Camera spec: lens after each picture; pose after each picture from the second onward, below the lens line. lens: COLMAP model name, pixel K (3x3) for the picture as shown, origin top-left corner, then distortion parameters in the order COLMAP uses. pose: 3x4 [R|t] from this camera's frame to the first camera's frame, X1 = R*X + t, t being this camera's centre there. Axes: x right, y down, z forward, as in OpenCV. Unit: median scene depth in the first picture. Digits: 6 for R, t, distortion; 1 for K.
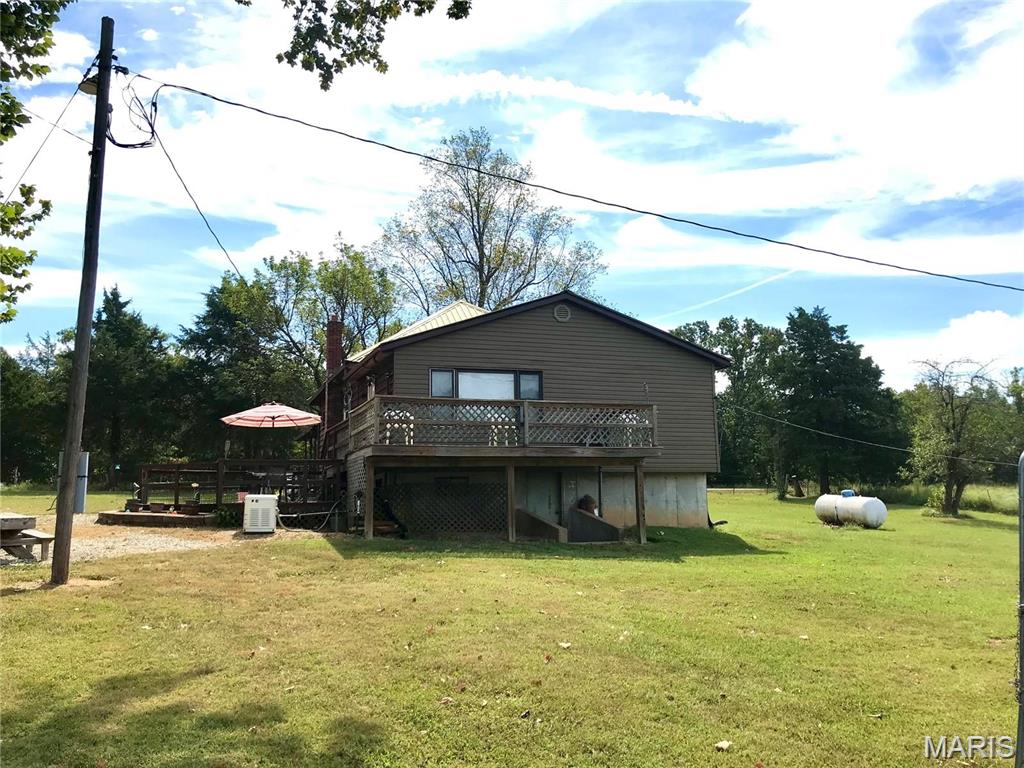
lens RADIAL K [[858.4, 0, 511.8], [0, 858.4, 385.5], [0, 0, 1]] dist [0.062083, -0.056659]
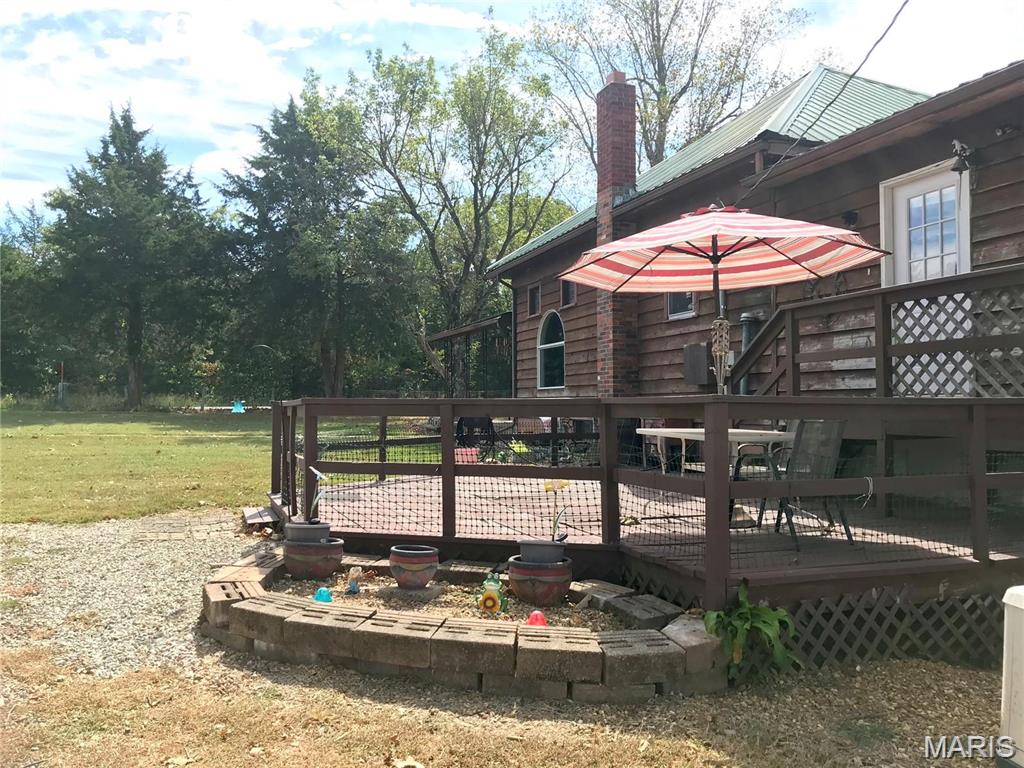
lens RADIAL K [[858.4, 0, 512.2], [0, 858.4, 382.7], [0, 0, 1]] dist [0.062083, -0.056659]
pose [[0.999783, 0.019285, 0.007853, -0.159931], [-0.019986, 0.994588, 0.101961, 0.023046], [-0.005845, -0.102096, 0.994757, 0.306926]]
